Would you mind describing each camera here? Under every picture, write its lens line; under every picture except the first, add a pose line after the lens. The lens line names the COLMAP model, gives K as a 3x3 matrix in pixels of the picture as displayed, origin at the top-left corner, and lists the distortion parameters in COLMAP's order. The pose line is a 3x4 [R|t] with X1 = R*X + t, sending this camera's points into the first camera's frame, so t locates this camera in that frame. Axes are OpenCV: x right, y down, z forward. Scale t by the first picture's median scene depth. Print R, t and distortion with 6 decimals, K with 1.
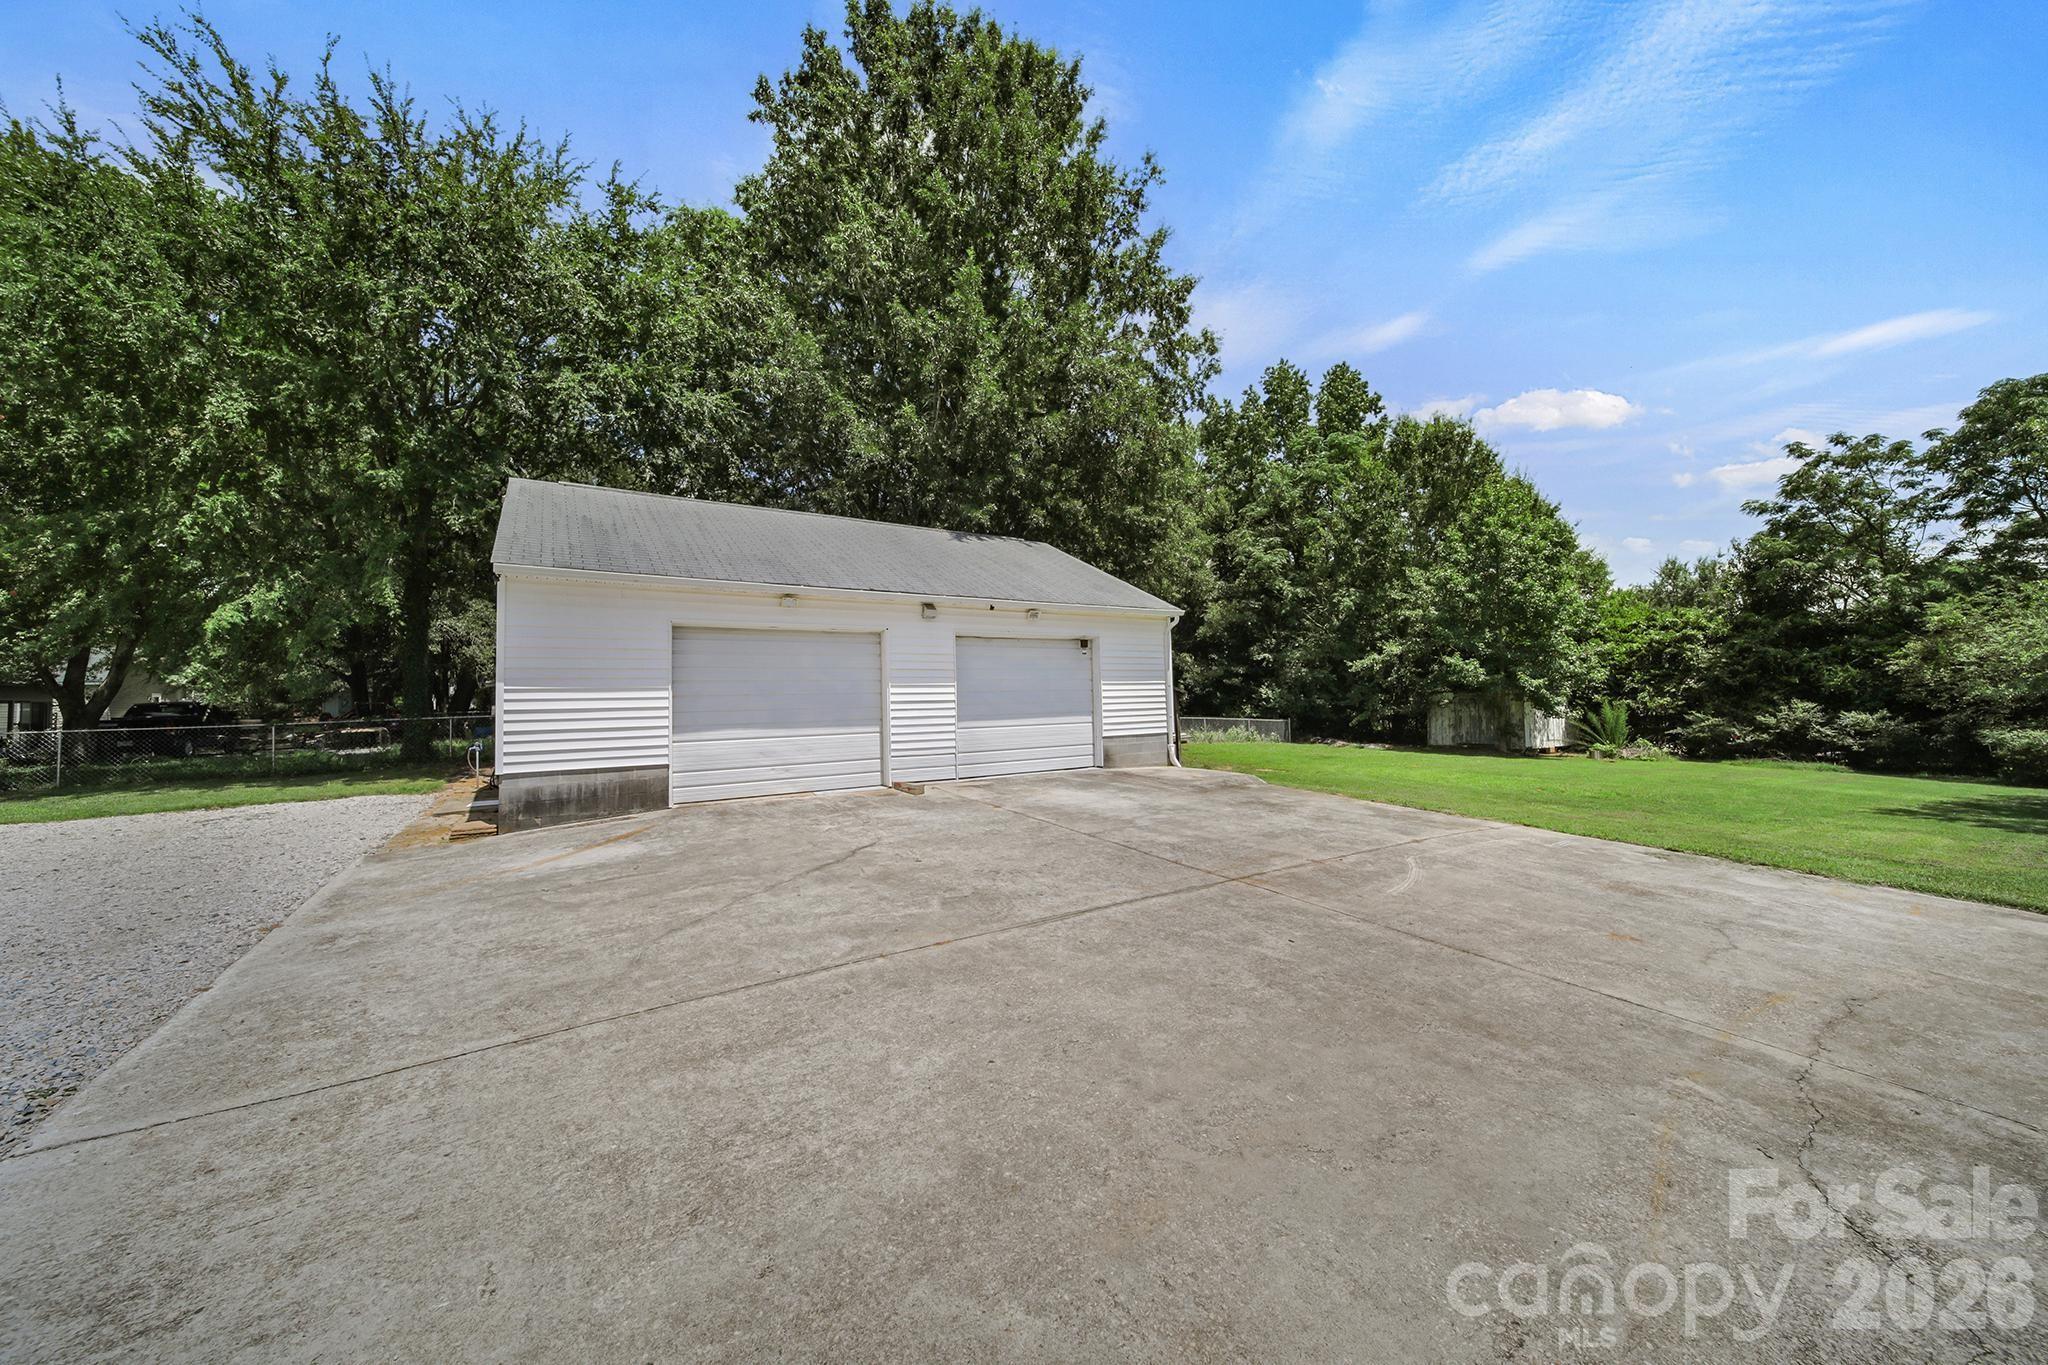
lens RADIAL K [[706.5, 0, 1021.2], [0, 706.5, 668.5], [0, 0, 1]] dist [-0.001555, -0.002120]
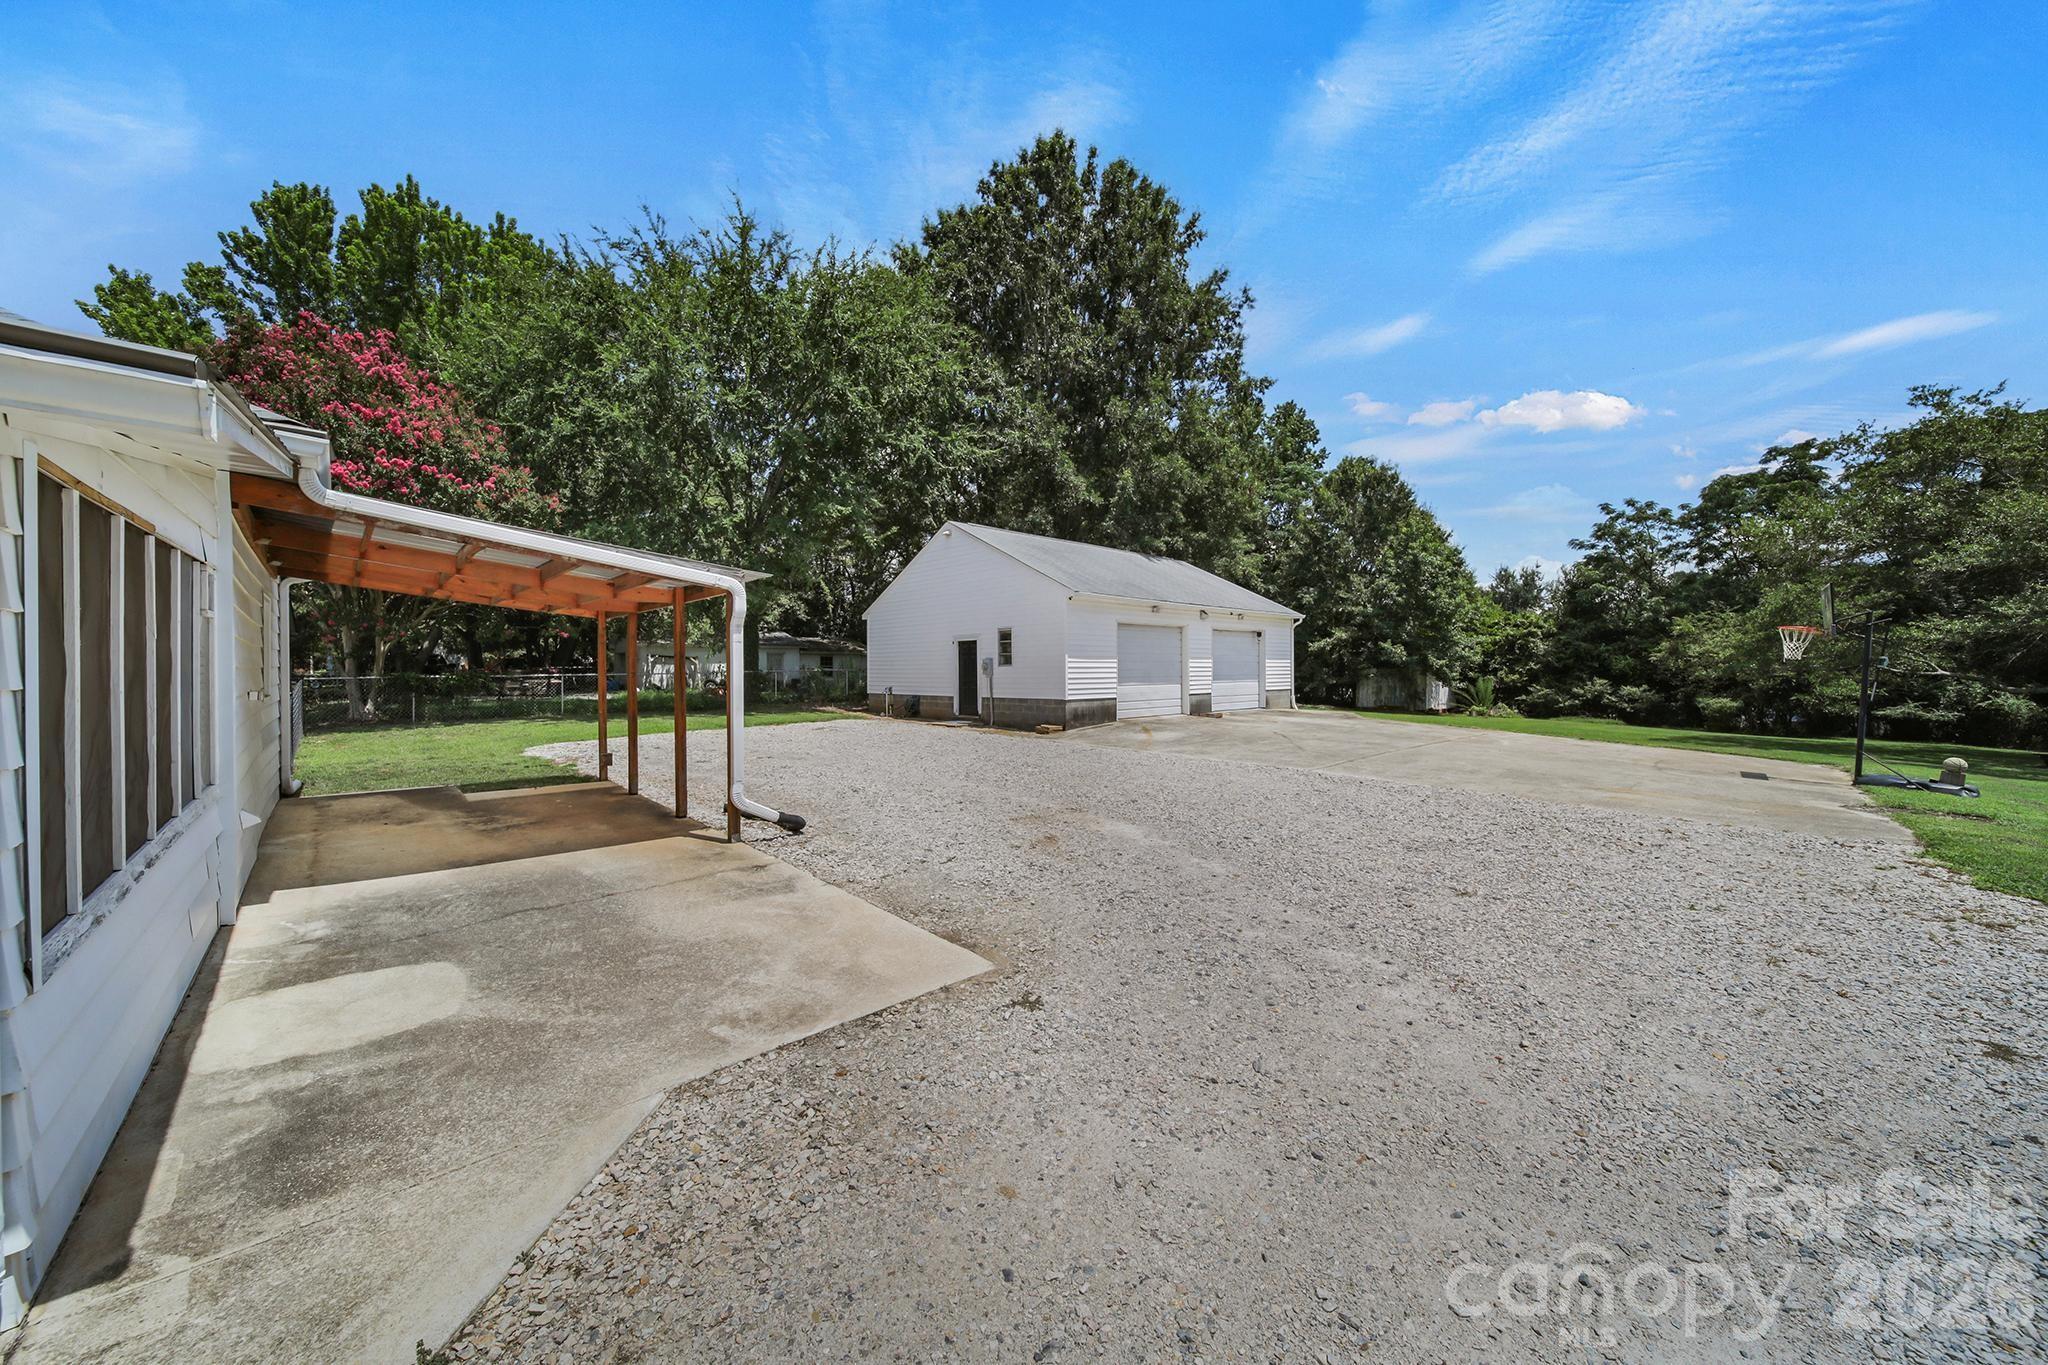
lens RADIAL K [[706.5, 0, 1021.2], [0, 706.5, 668.5], [0, 0, 1]] dist [-0.001555, -0.002120]
pose [[0.984542, 0.020153, 0.173983, -0.348769], [-0.027911, 0.998717, 0.042259, -0.004519], [-0.172908, -0.046462, 0.983841, -0.254222]]
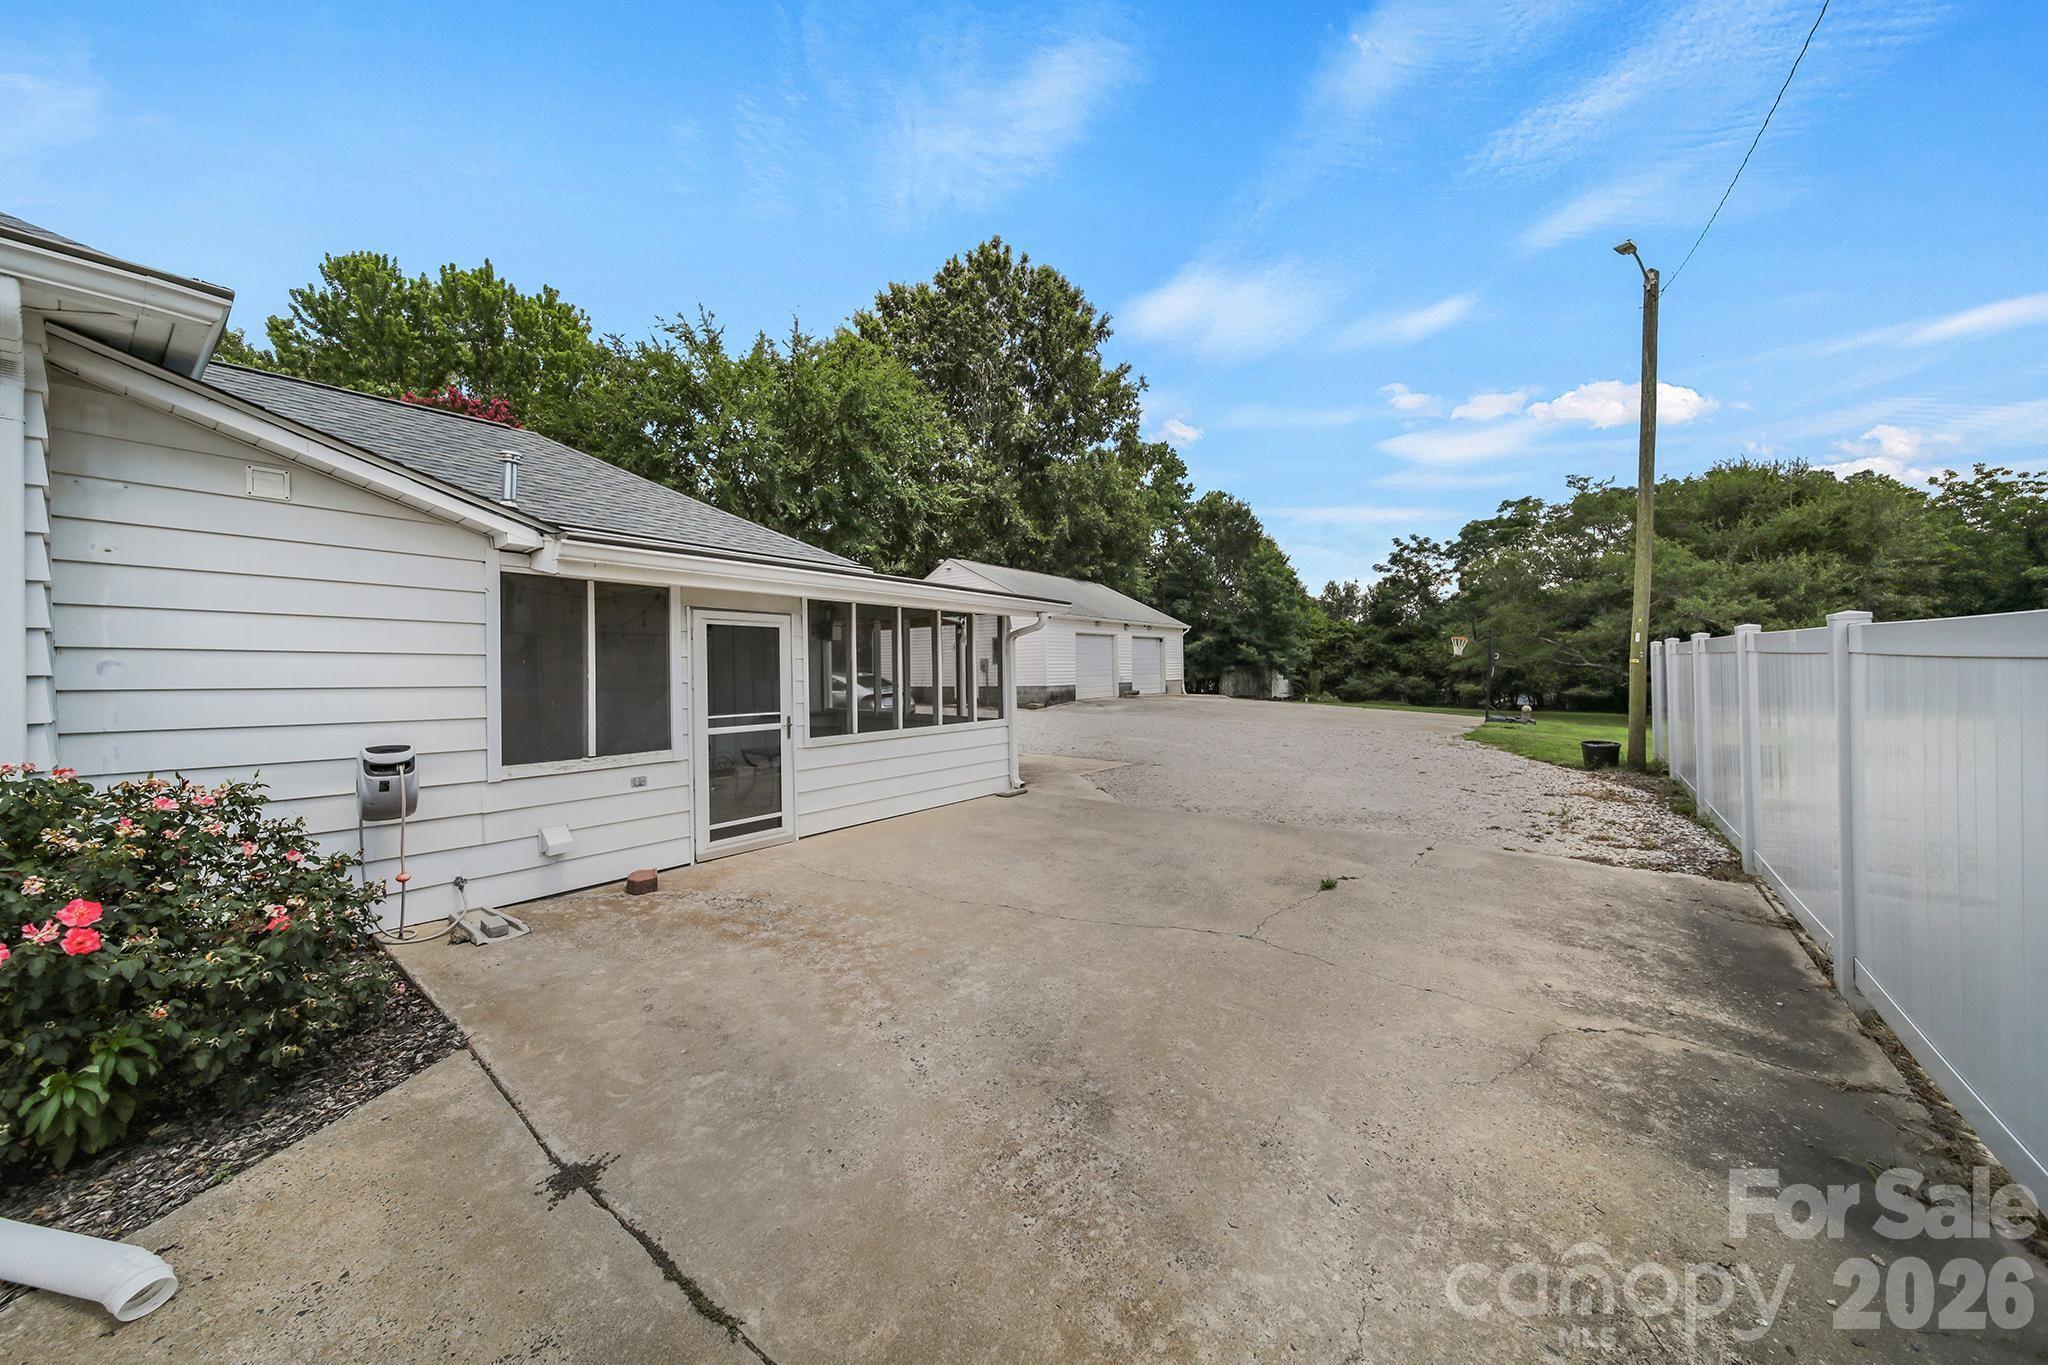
lens RADIAL K [[706.5, 0, 1021.2], [0, 706.5, 668.5], [0, 0, 1]] dist [-0.001555, -0.002120]
pose [[0.937779, 0.010717, 0.347066, -0.530612], [-0.024074, 0.999125, 0.034198, -0.004819], [-0.346396, -0.040425, 0.937217, -0.472724]]
